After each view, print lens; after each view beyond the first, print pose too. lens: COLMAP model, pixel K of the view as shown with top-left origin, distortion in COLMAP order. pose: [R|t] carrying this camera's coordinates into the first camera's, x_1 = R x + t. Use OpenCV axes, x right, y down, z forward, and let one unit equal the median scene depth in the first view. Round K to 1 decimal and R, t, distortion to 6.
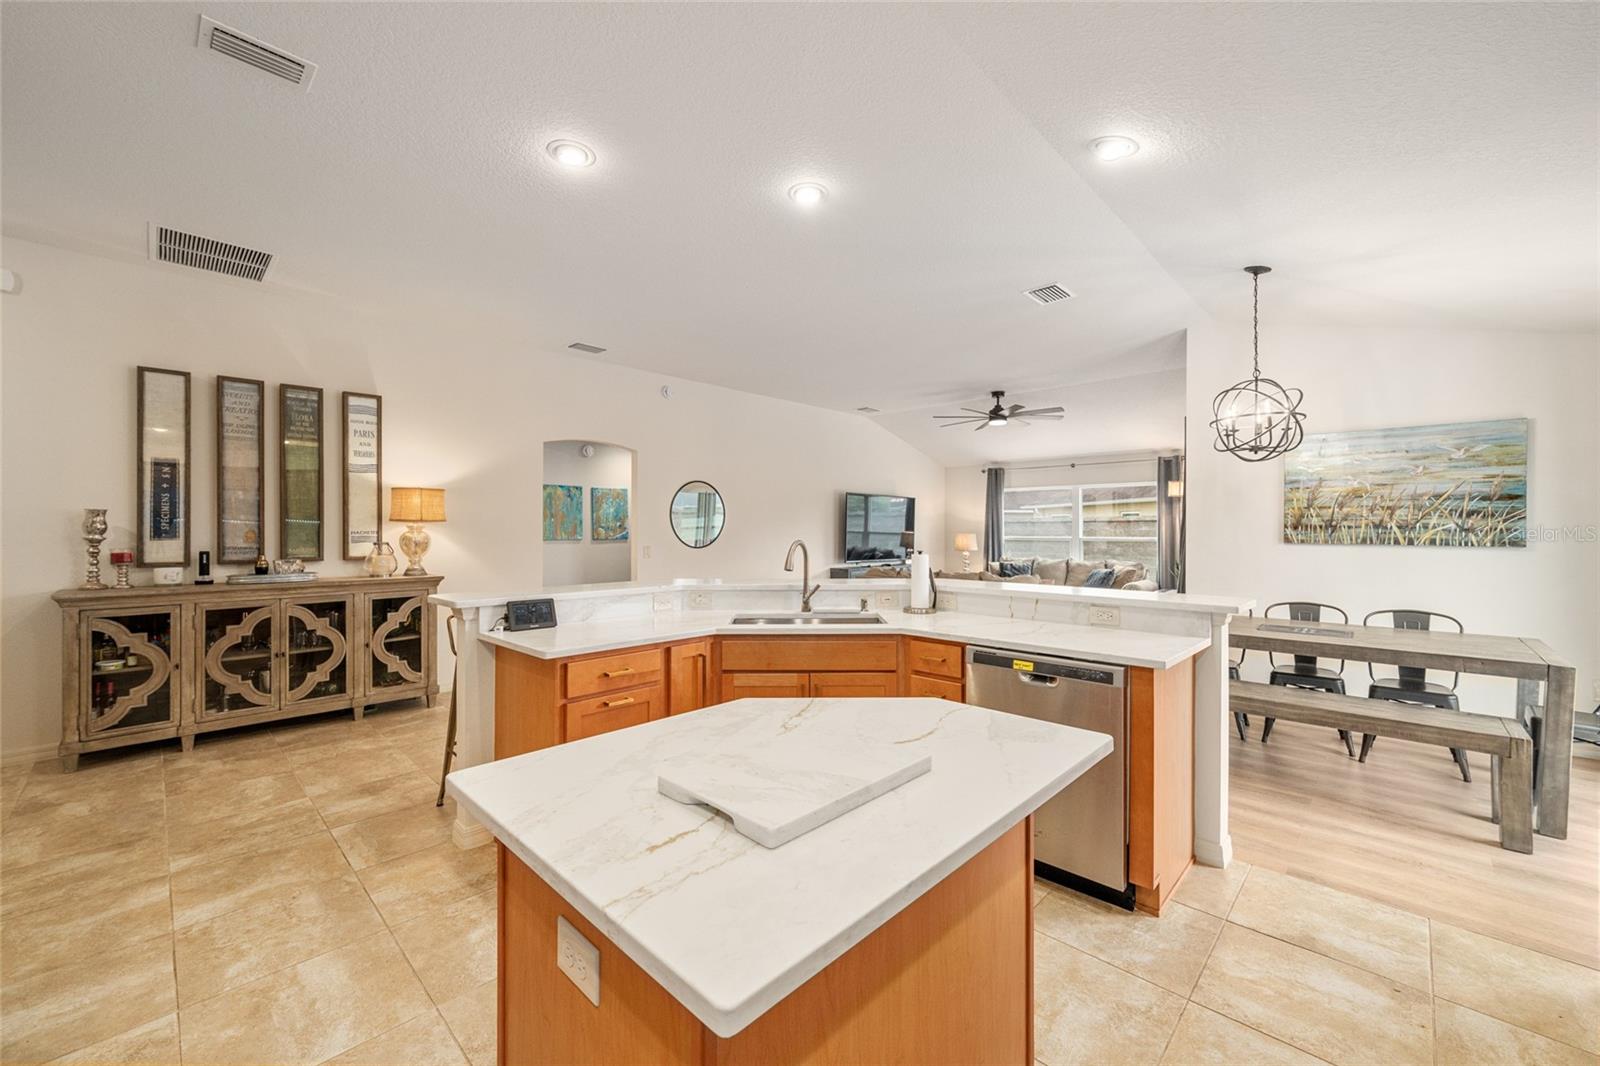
lens RADIAL K [[636.6, 0, 824.8], [0, 636.6, 526.5], [0, 0, 1]] dist [0.000546, -0.000023]
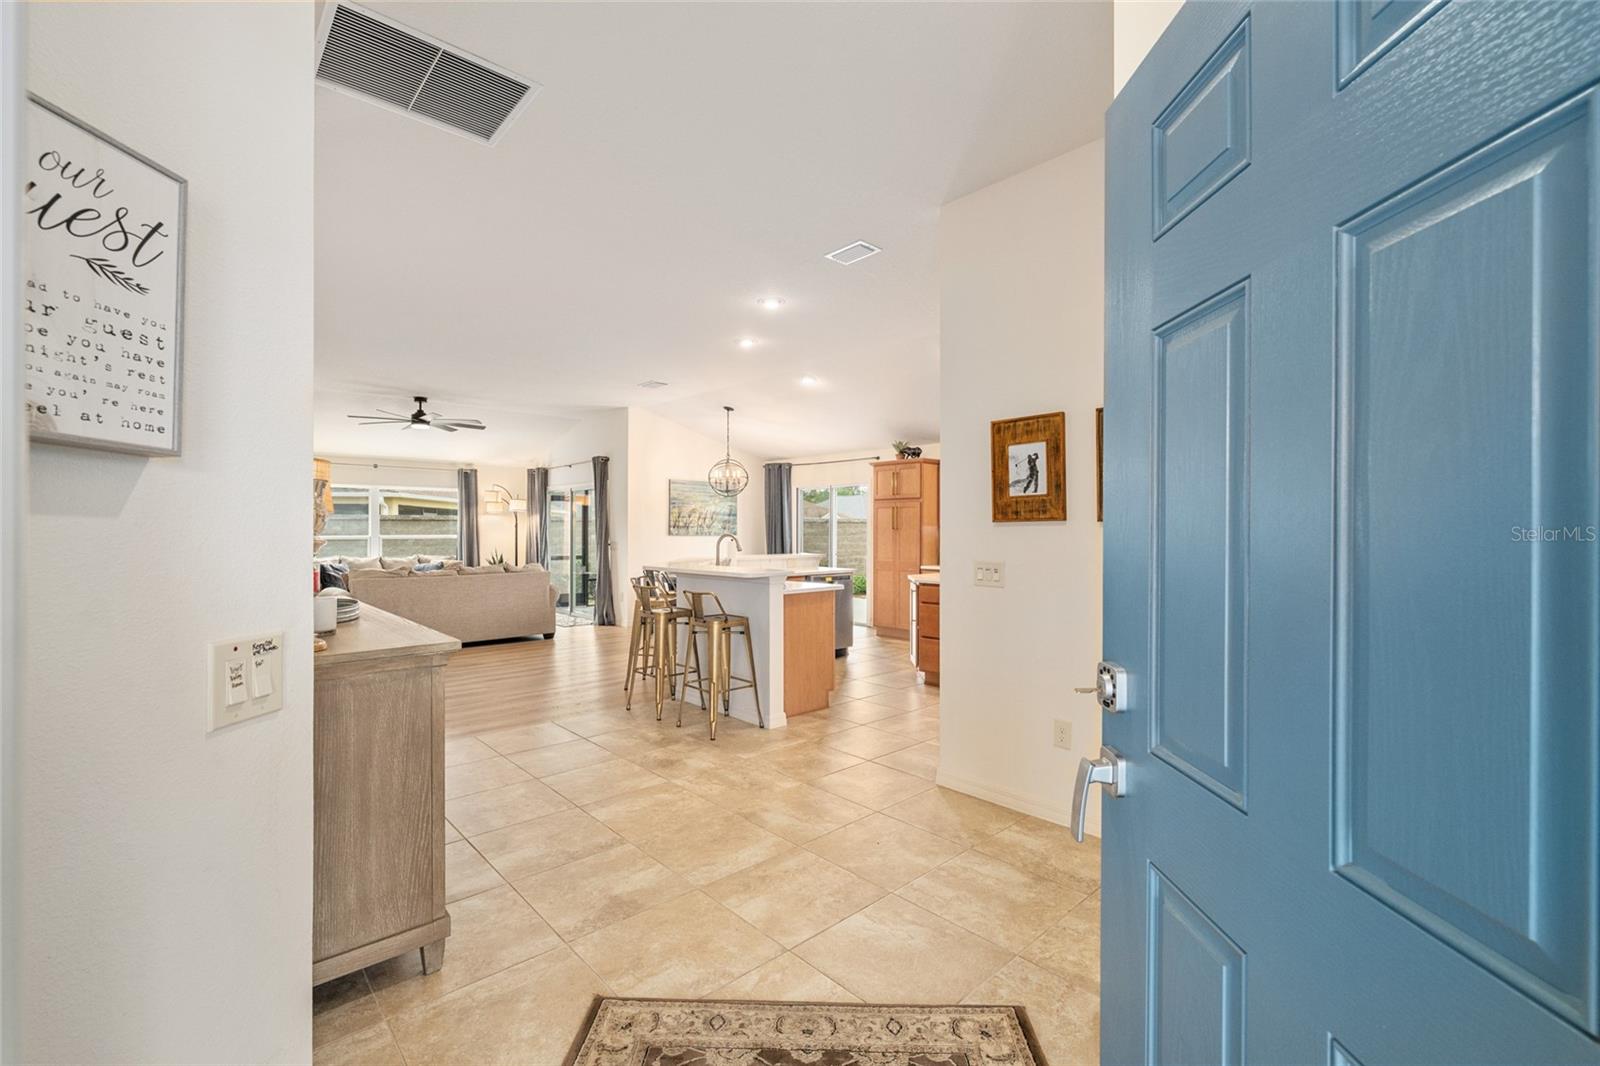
lens RADIAL K [[641.5, 0, 809.1], [0, 641.5, 540.0], [0, 0, 1]] dist [-0.015898, -0.000262]
pose [[0.077793, -0.018606, 0.996796, -1.255584], [-0.004801, 0.999807, 0.019037, 0.001709], [-0.996958, -0.006267, 0.077689, 0.468377]]
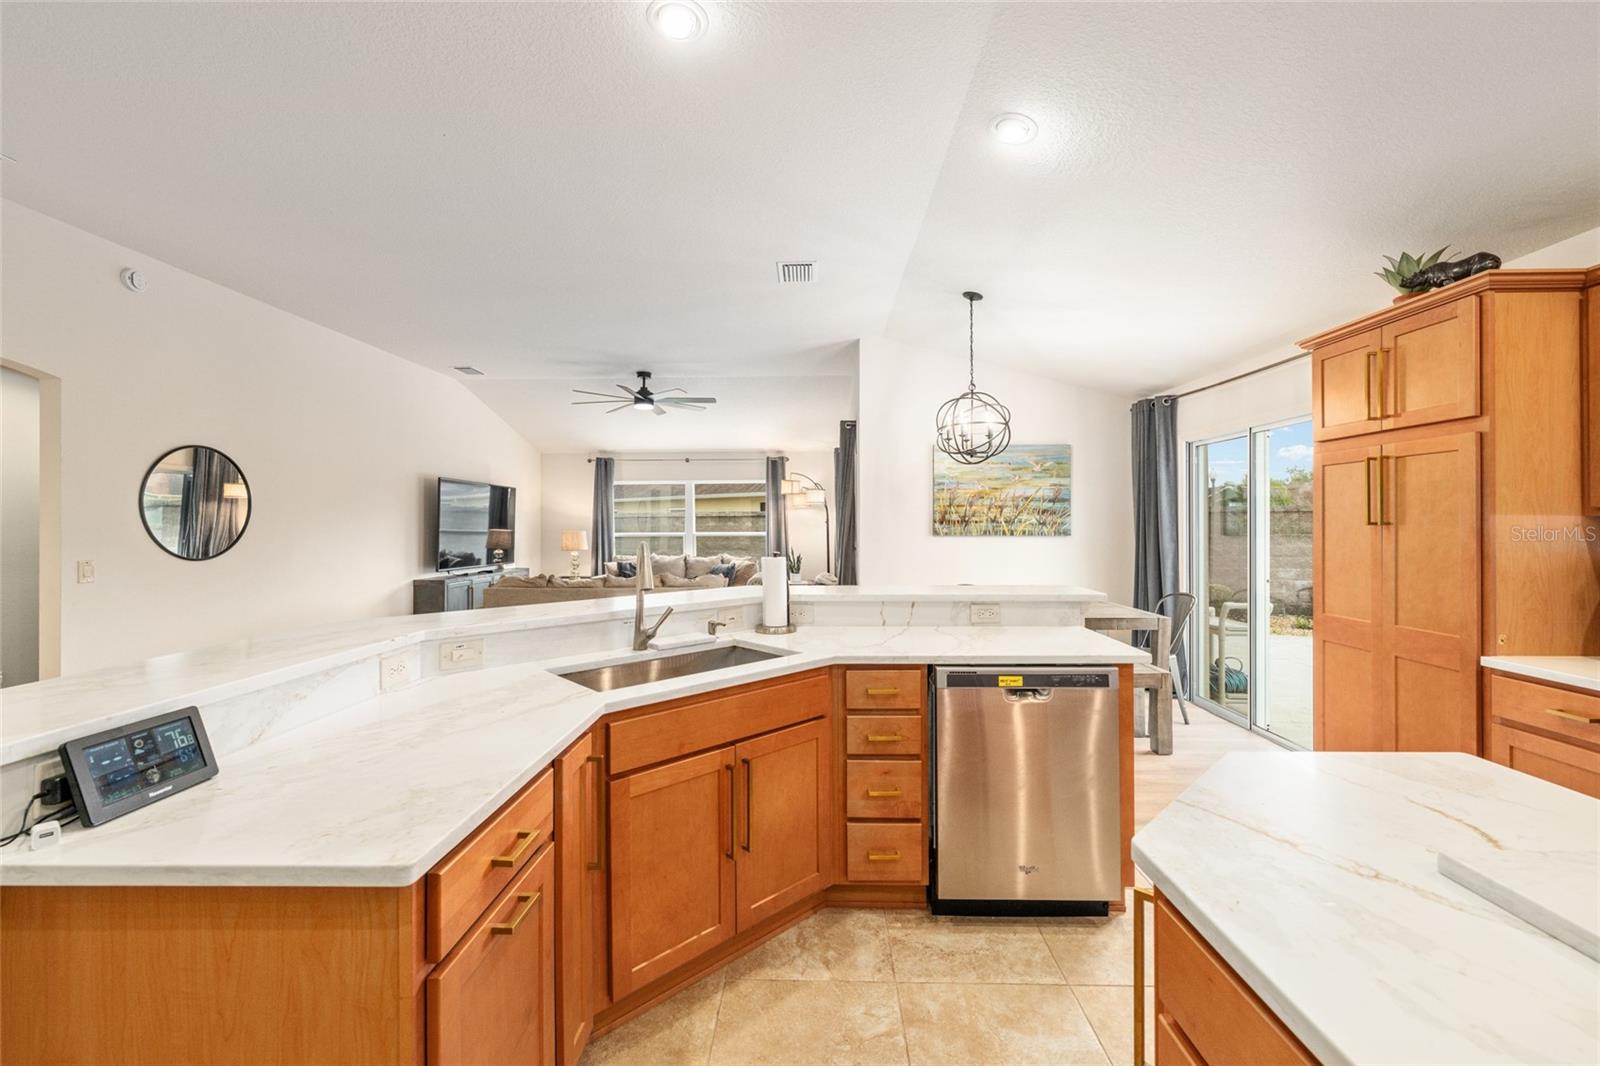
lens RADIAL K [[636.6, 0, 813.1], [0, 636.6, 524.9], [0, 0, 1]] dist [0.000546, -0.000023]
pose [[0.751382, -0.005190, 0.659847, -0.245667], [0.002834, 0.999985, 0.004638, 0.000452], [-0.659861, -0.001615, 0.751386, 0.280138]]
